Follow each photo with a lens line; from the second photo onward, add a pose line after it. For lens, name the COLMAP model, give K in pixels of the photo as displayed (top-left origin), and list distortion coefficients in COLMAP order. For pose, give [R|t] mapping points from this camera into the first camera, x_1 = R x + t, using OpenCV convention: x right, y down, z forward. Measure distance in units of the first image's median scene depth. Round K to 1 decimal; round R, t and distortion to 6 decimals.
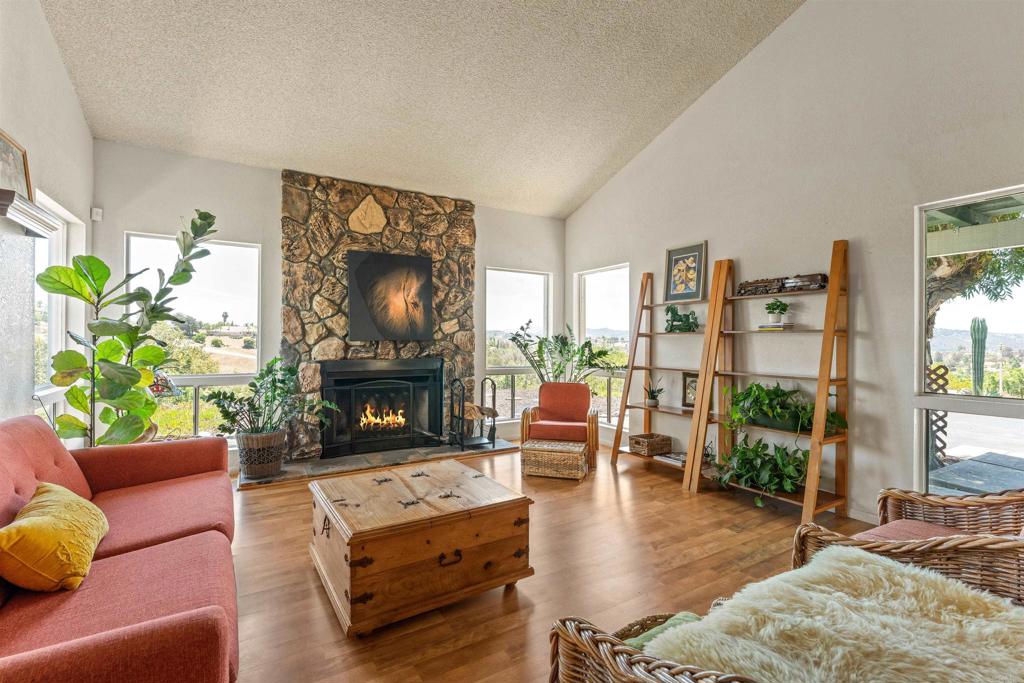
lens RADIAL K [[468.7, 0, 513.8], [0, 468.7, 342.2], [0, 0, 1]] dist [0.004592, 0.000102]
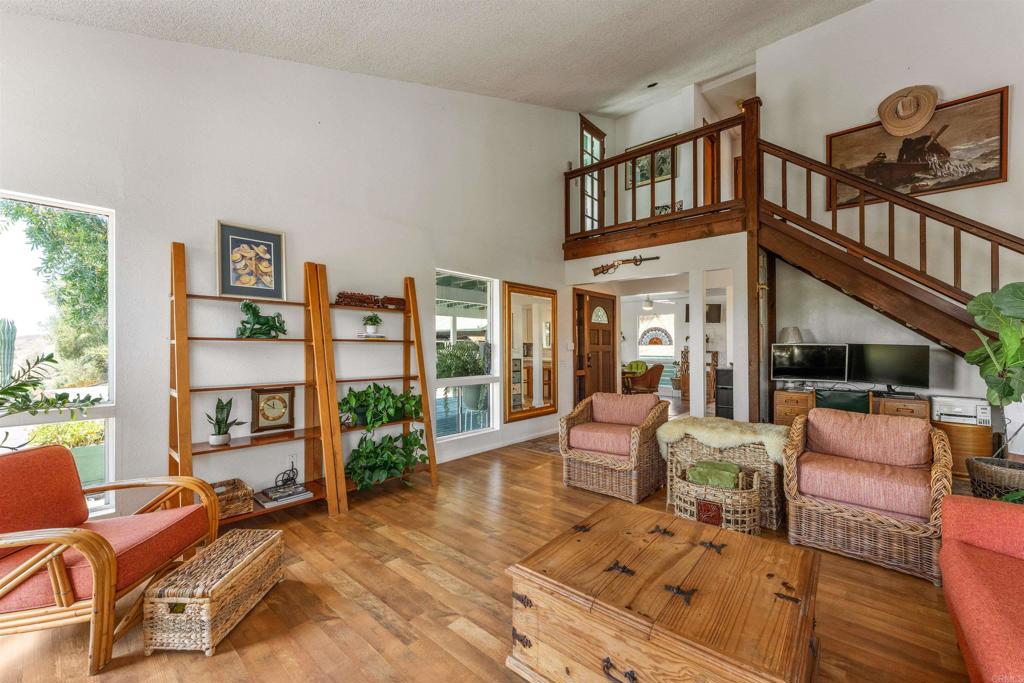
lens RADIAL K [[406.2, 0, 510.8], [0, 406.2, 344.9], [0, 0, 1]] dist [-0.002242, -0.000303]
pose [[-0.311250, -0.006708, 0.950304, -0.679142], [-0.002689, 0.999977, 0.006178, -0.025530], [-0.950324, -0.000633, -0.311261, 1.322287]]
